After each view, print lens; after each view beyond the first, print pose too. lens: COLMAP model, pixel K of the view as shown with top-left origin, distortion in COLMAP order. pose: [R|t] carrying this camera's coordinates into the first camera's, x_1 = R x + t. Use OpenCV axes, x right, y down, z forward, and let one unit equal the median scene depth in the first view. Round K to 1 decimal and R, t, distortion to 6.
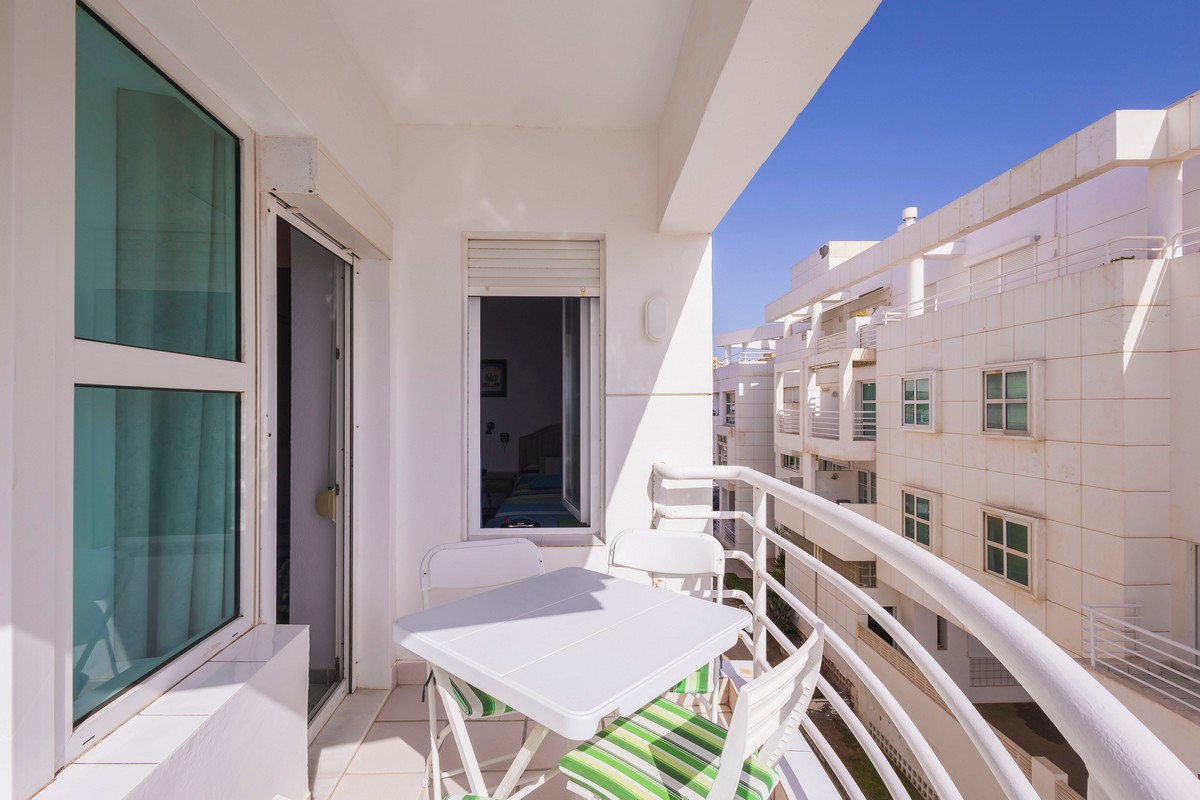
lens RADIAL K [[548.3, 0, 600.0], [0, 548.3, 400.0], [0, 0, 1]] dist [0.022654, -0.009916]
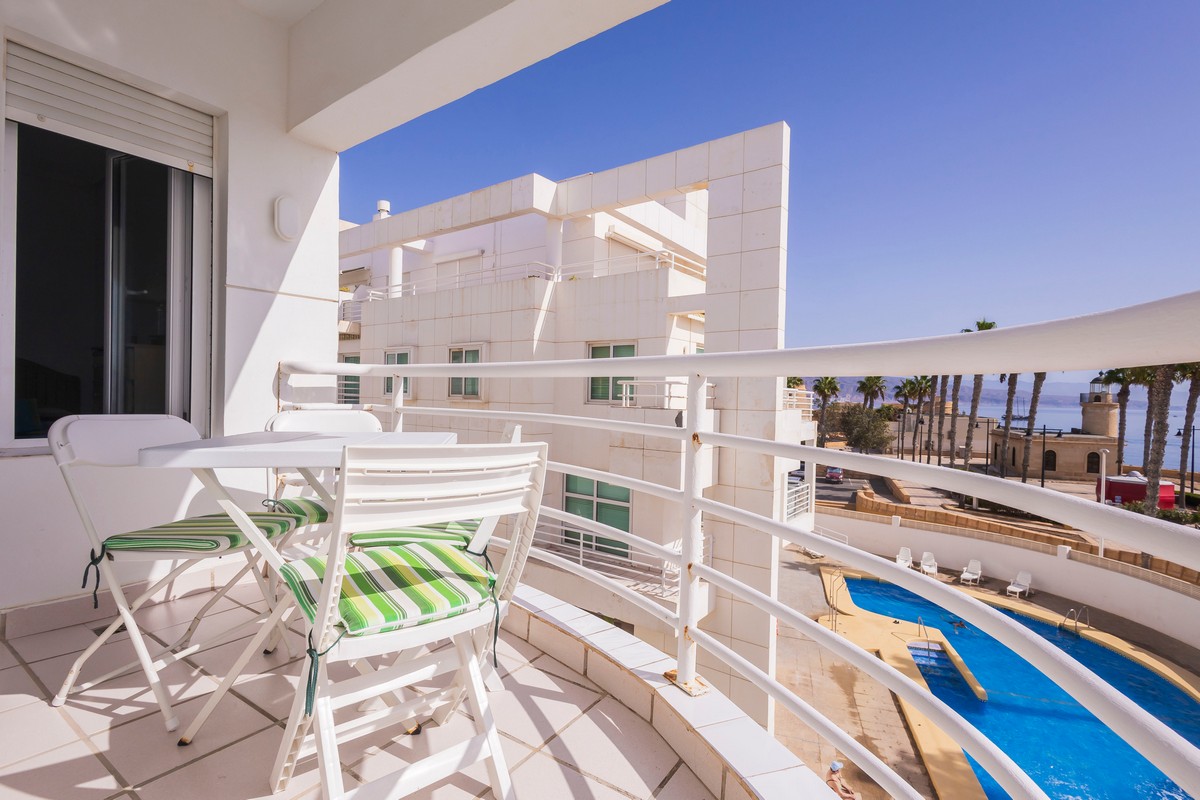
lens RADIAL K [[548.3, 0, 600.0], [0, 548.3, 400.0], [0, 0, 1]] dist [0.022654, -0.009916]
pose [[0.605164, 0.003962, 0.796091, -0.092022], [-0.024136, 0.999619, 0.013372, 0.041302], [-0.795735, -0.027307, 0.605029, -0.022219]]
